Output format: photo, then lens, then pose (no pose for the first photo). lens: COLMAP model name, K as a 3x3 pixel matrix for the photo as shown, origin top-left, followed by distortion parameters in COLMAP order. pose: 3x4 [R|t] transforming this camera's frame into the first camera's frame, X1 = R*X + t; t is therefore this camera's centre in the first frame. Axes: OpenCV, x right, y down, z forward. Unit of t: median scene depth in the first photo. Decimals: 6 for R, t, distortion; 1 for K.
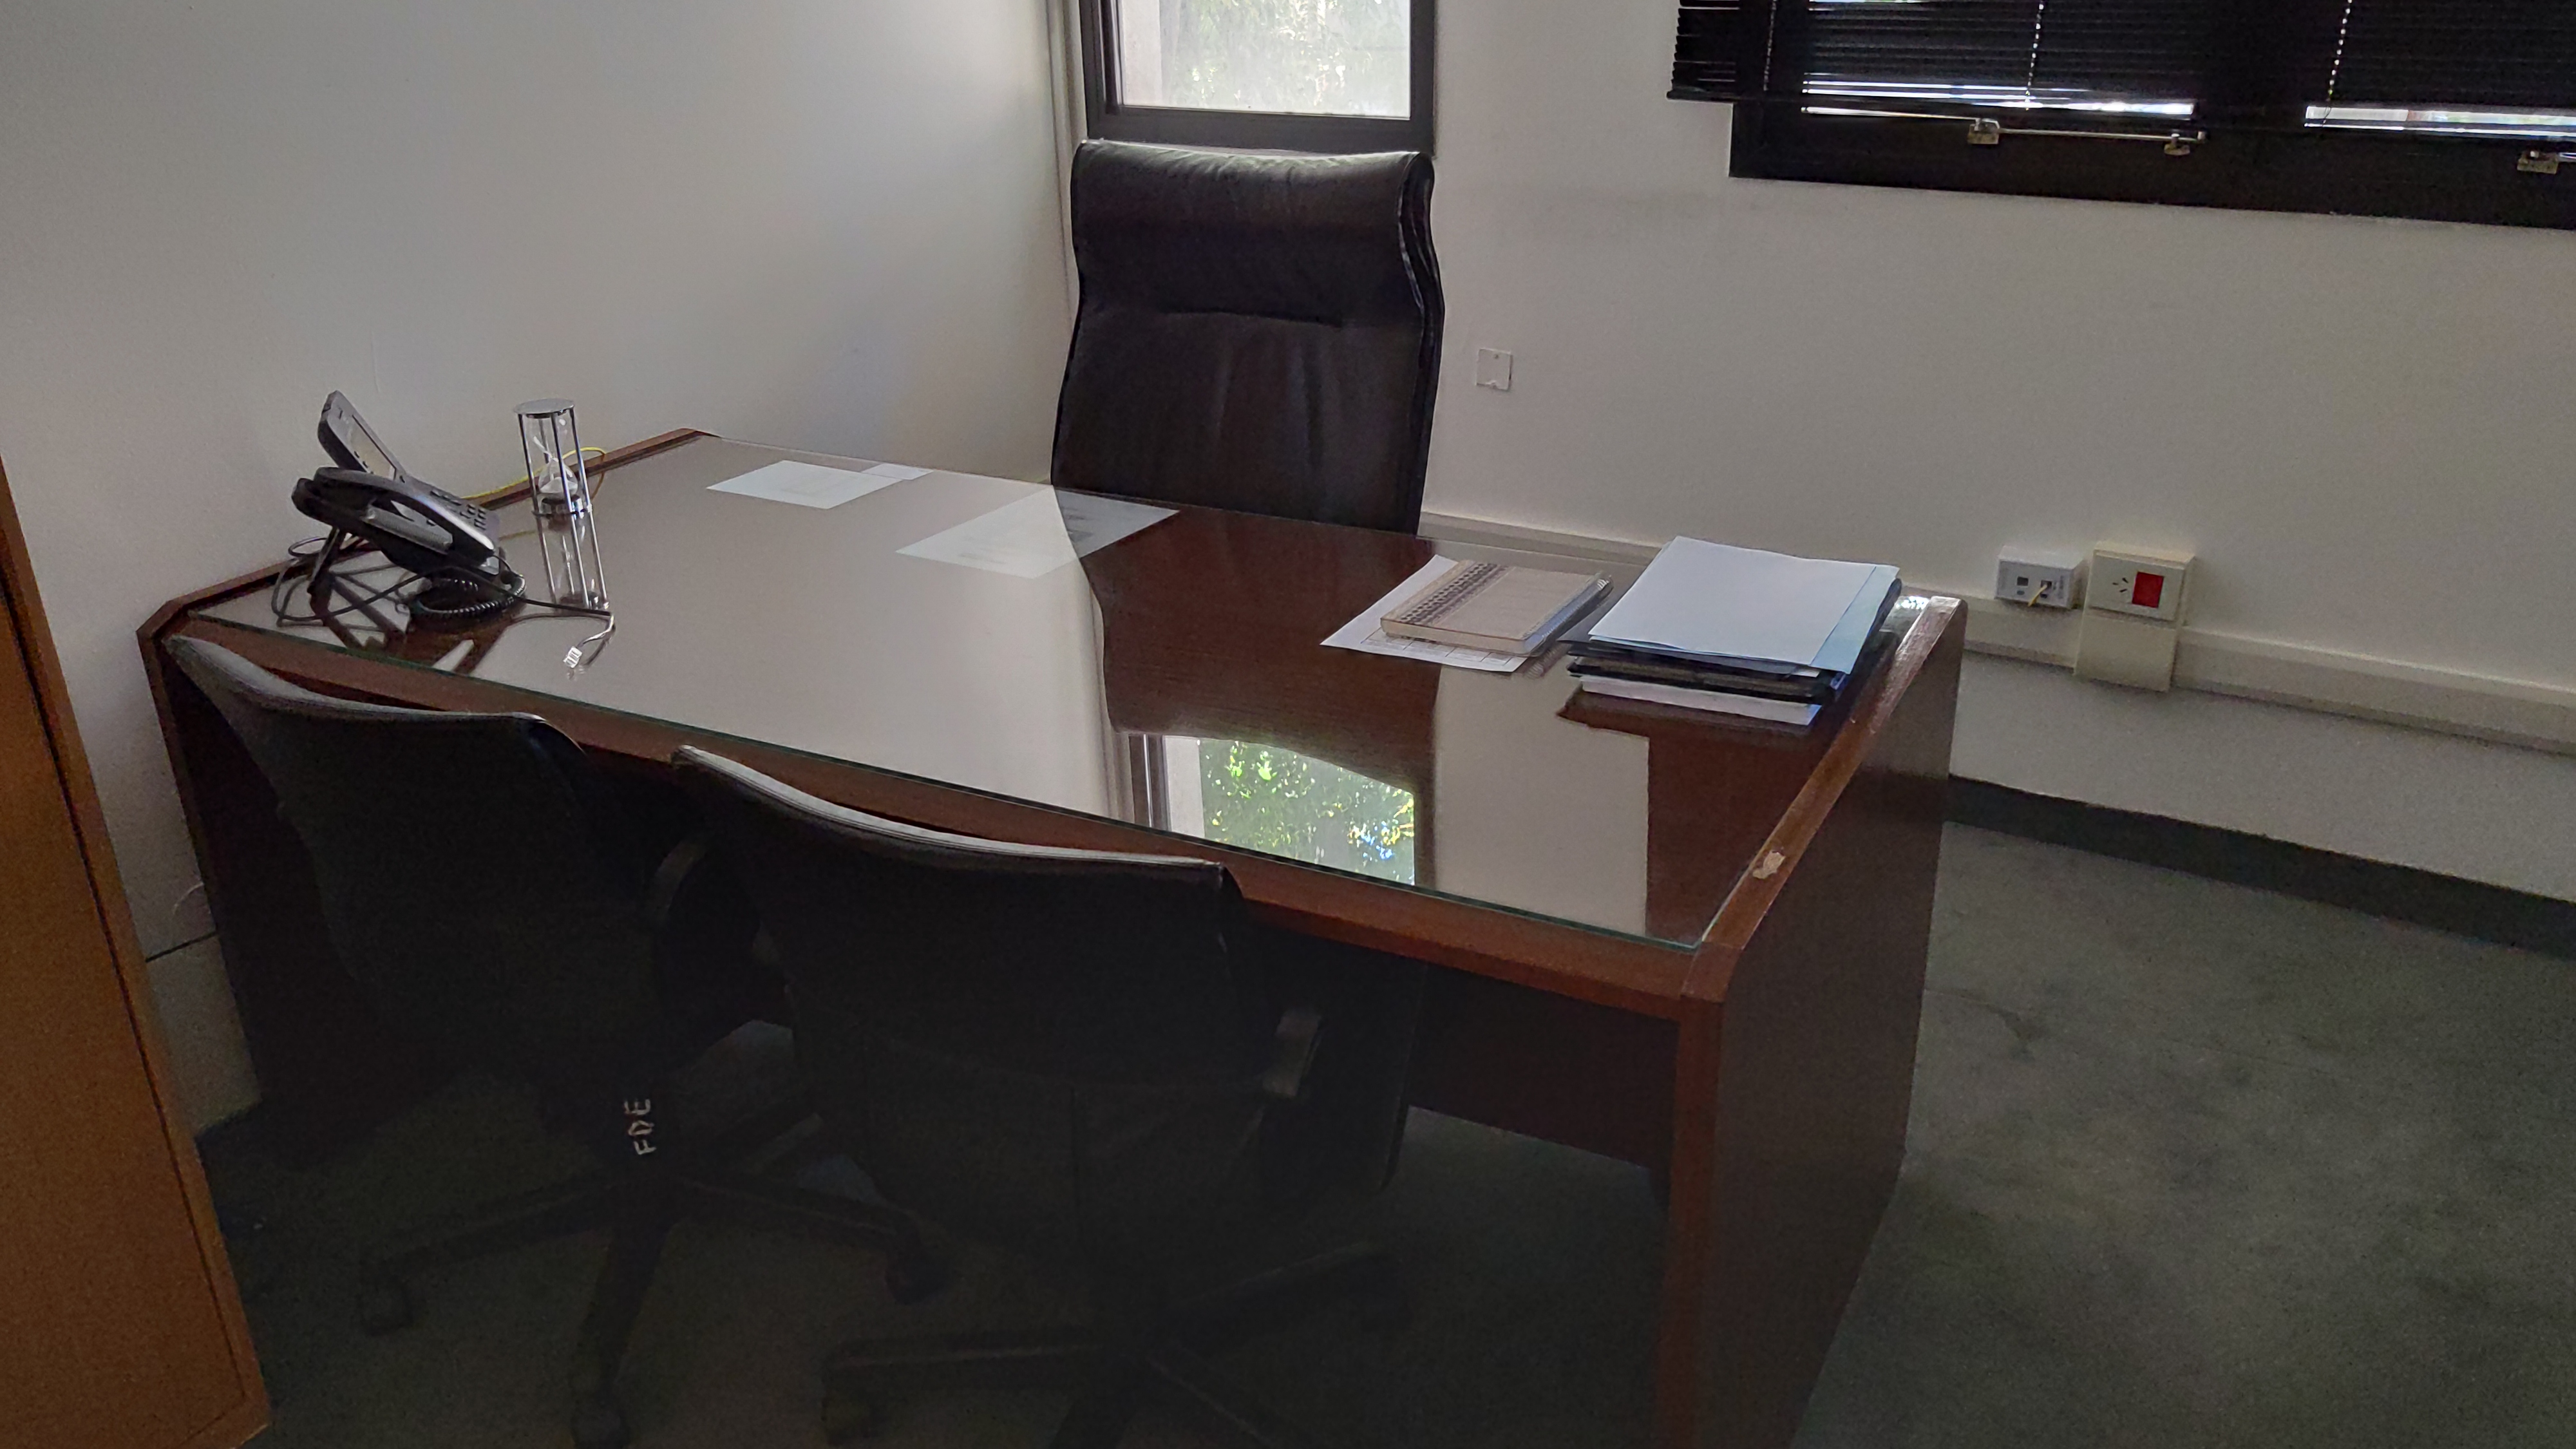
lens RADIAL K [[1955.1, 0, 1285.8], [0, 1955.1, 726.5], [0, 0, 1]] dist [0.024563, -0.050962]
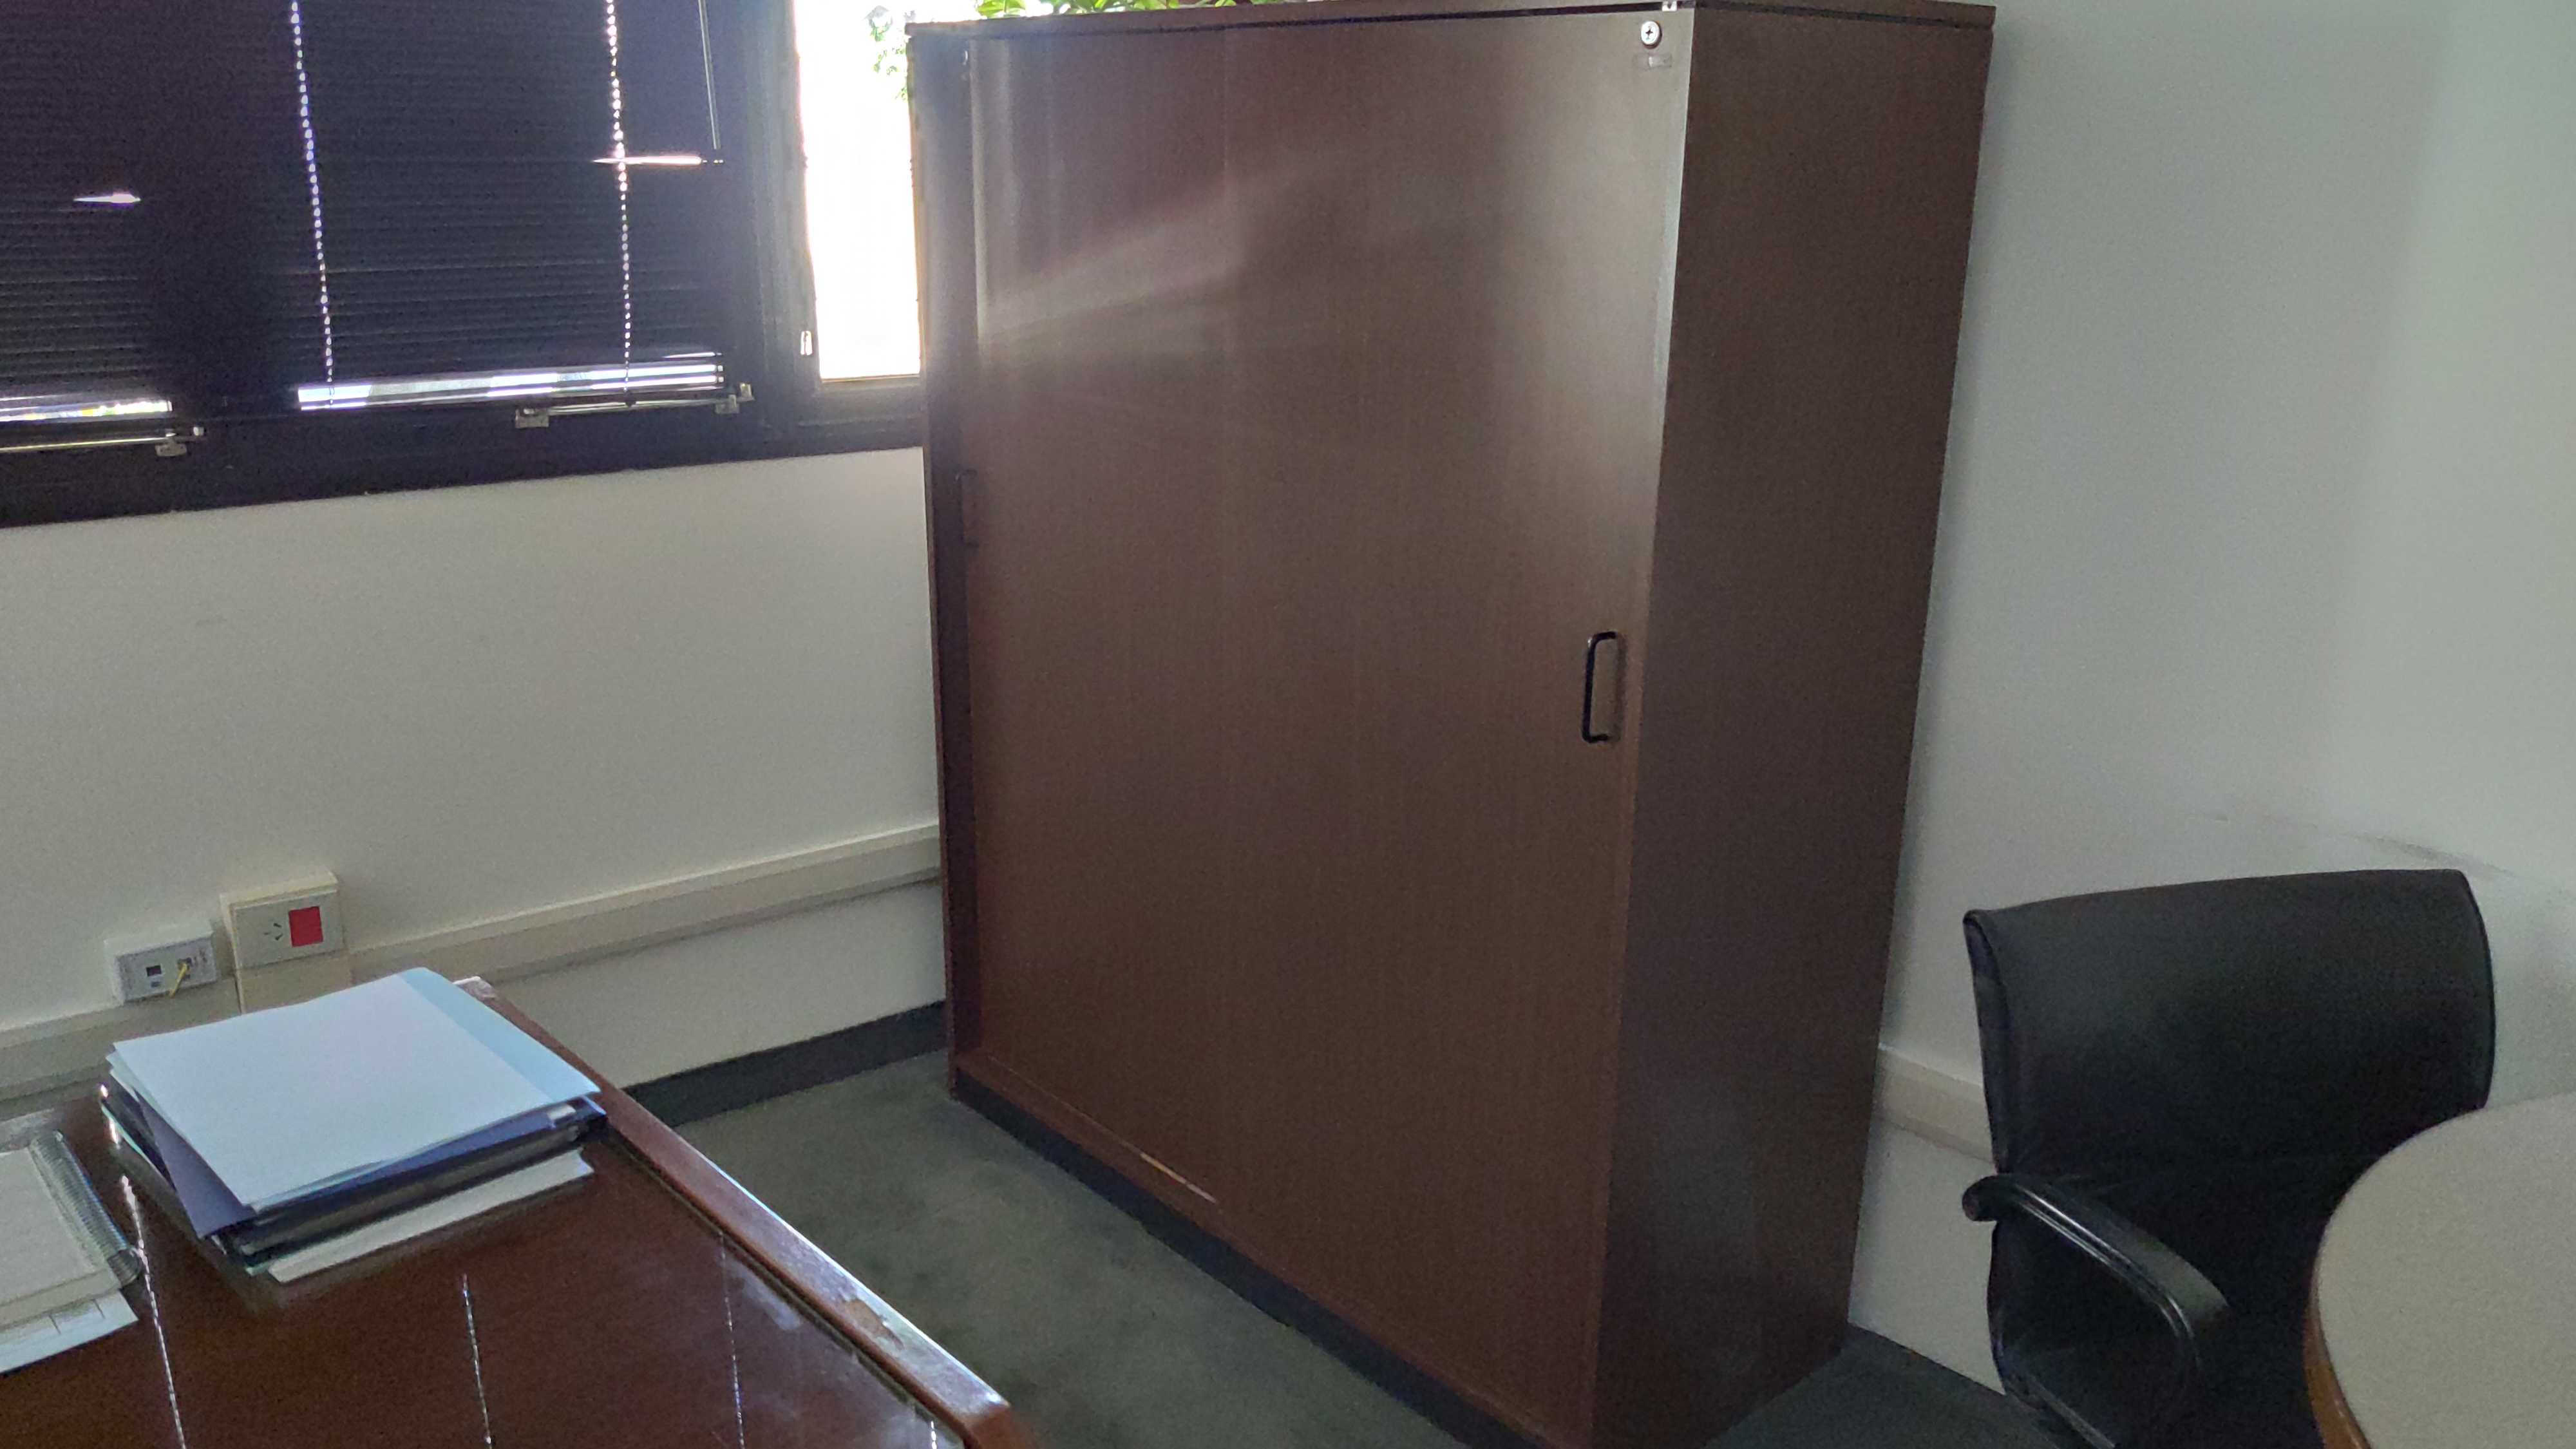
lens RADIAL K [[1955.1, 0, 1289.5], [0, 1955.1, 719.2], [0, 0, 1]] dist [0.024563, -0.050962]
pose [[0.342282, -0.239937, 0.908446, -0.188480], [0.358828, 0.926944, 0.109625, -0.094491], [-0.868381, 0.288453, 0.403372, 0.234589]]
